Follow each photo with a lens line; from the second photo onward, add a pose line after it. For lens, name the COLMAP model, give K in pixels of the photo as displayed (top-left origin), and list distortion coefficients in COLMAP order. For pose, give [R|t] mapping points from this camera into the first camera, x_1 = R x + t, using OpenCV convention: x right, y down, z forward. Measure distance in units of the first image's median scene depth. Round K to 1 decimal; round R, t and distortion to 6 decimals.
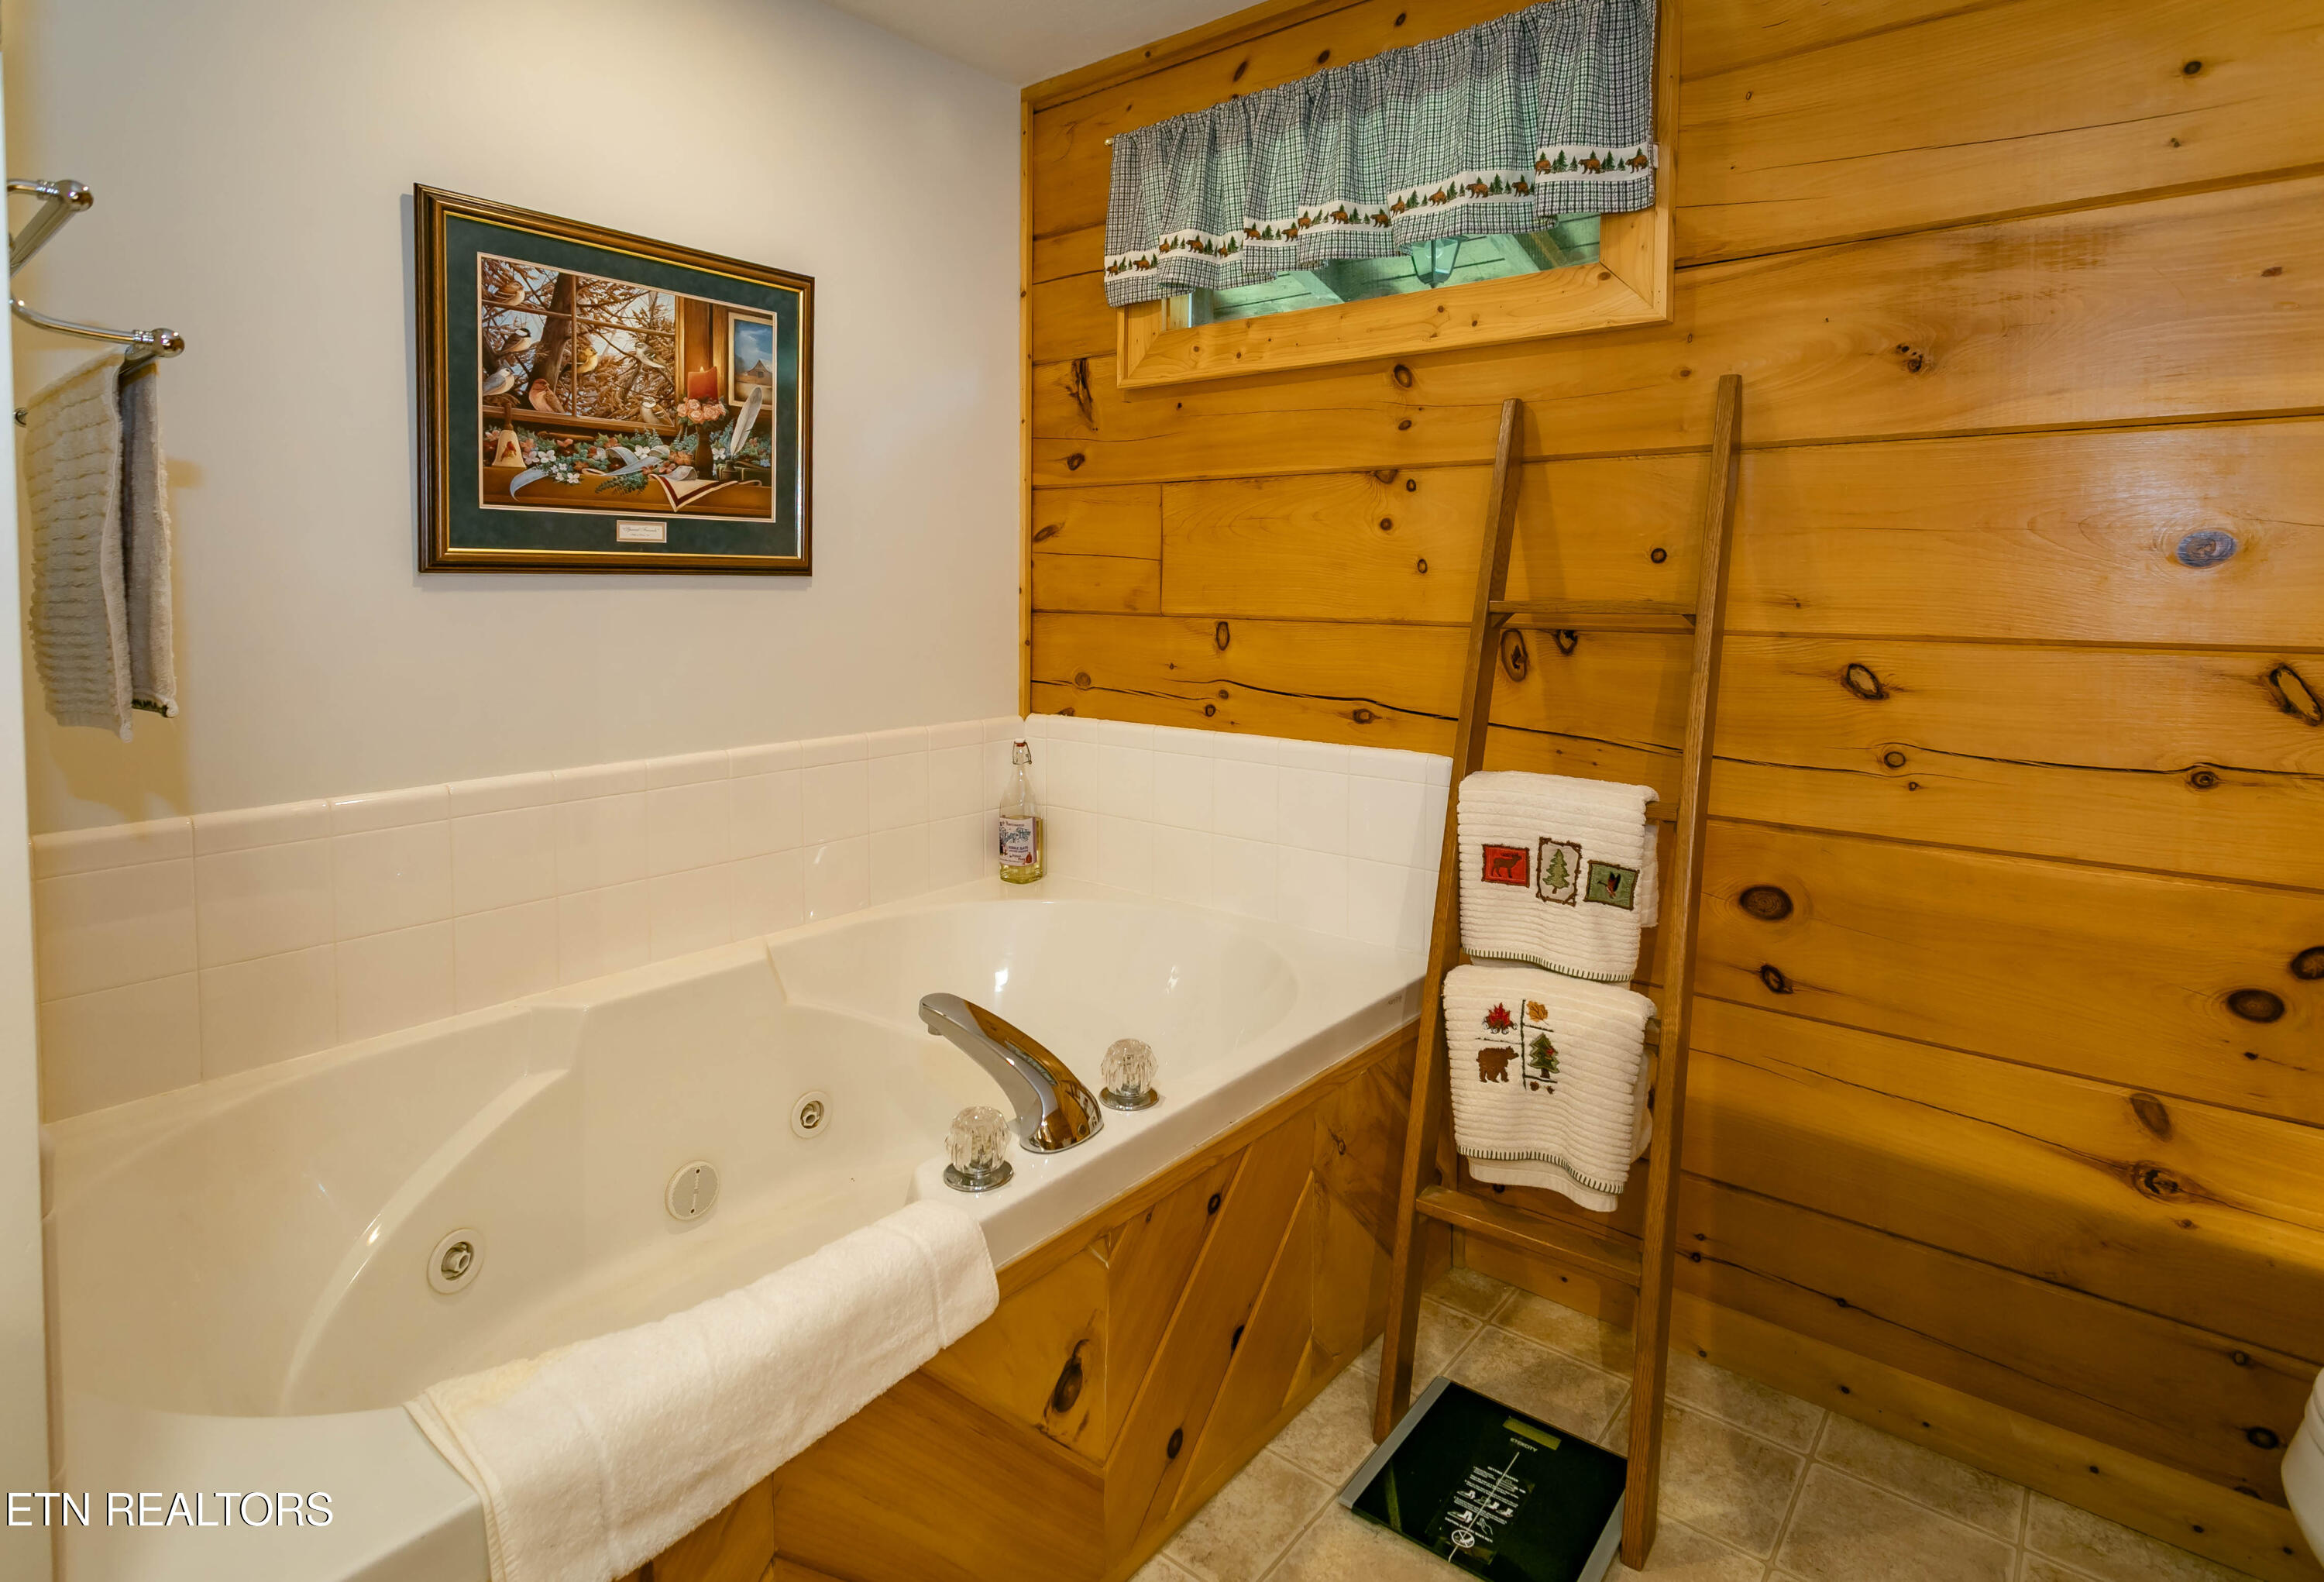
lens RADIAL K [[1198.8, 0, 1098.2], [0, 1198.8, 623.7], [0, 0, 1]] dist [0.004497, 0.000017]
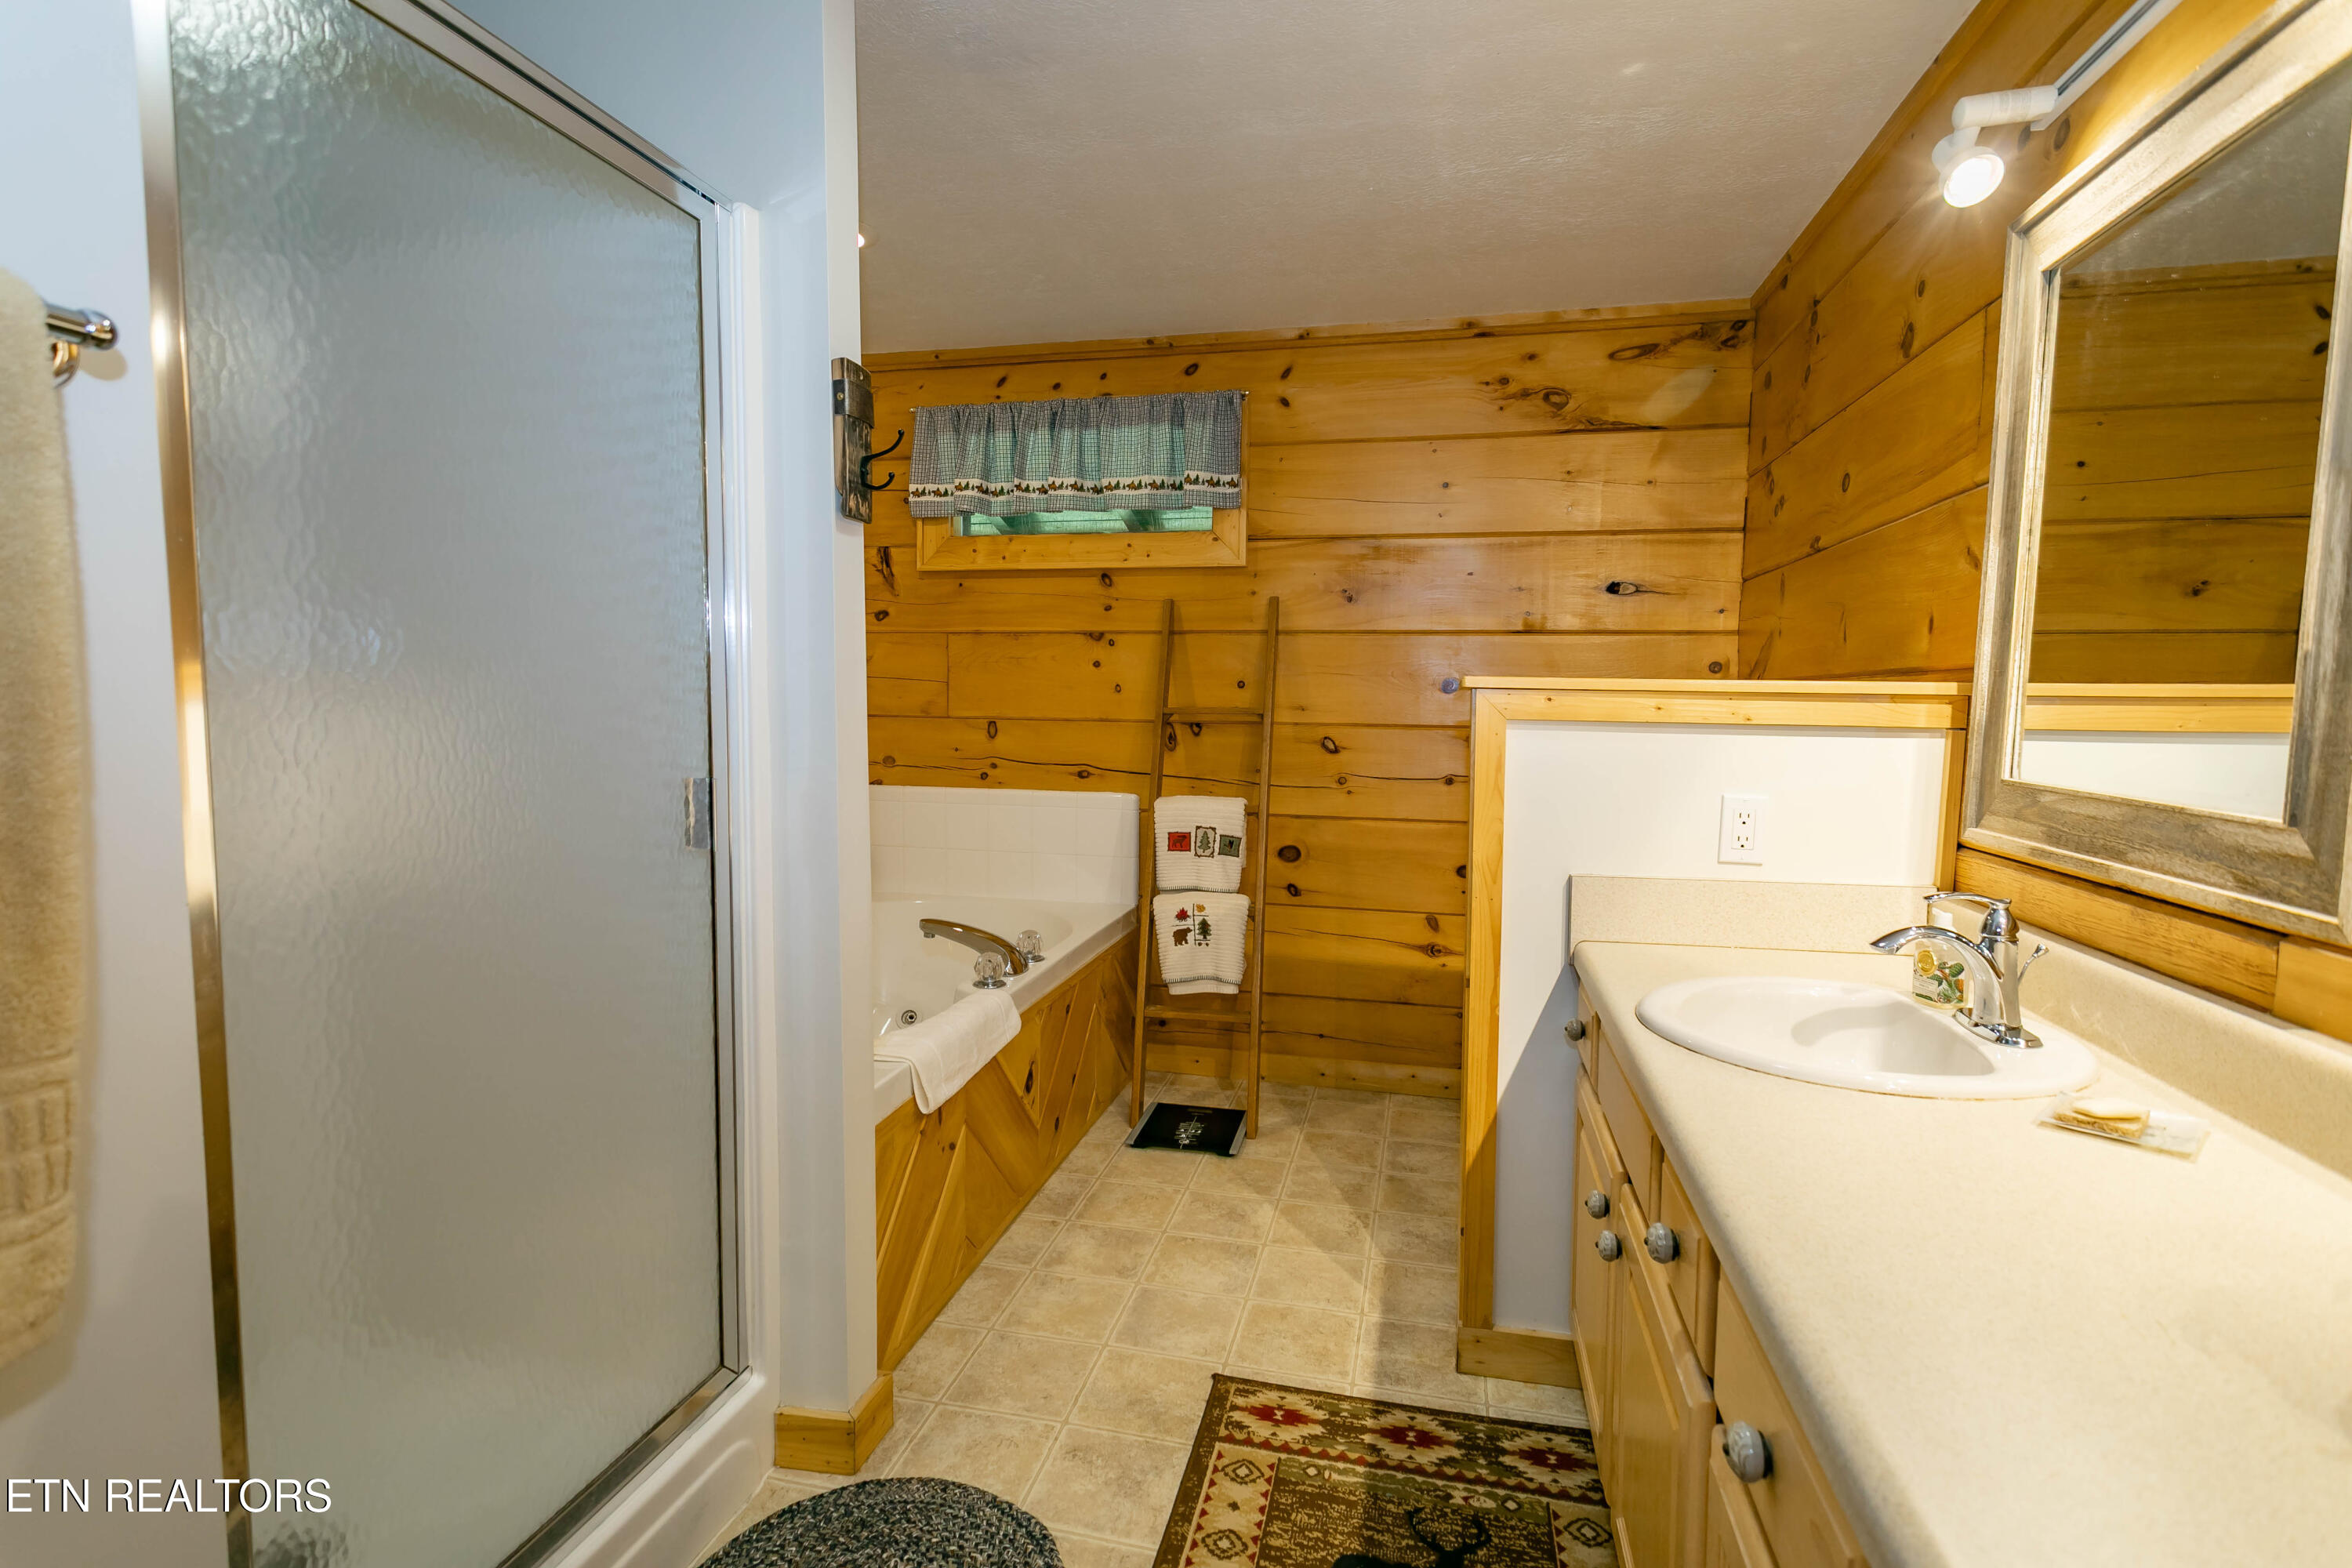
lens RADIAL K [[1112.7, 0, 1177.7], [0, 1112.7, 781.4], [0, 0, 1]] dist [0.000422, 0.002084]
pose [[0.885744, -0.030321, 0.463183, -0.498065], [0.010282, 0.998901, 0.045729, 0.018294], [-0.464061, -0.035742, 0.885082, -0.601862]]
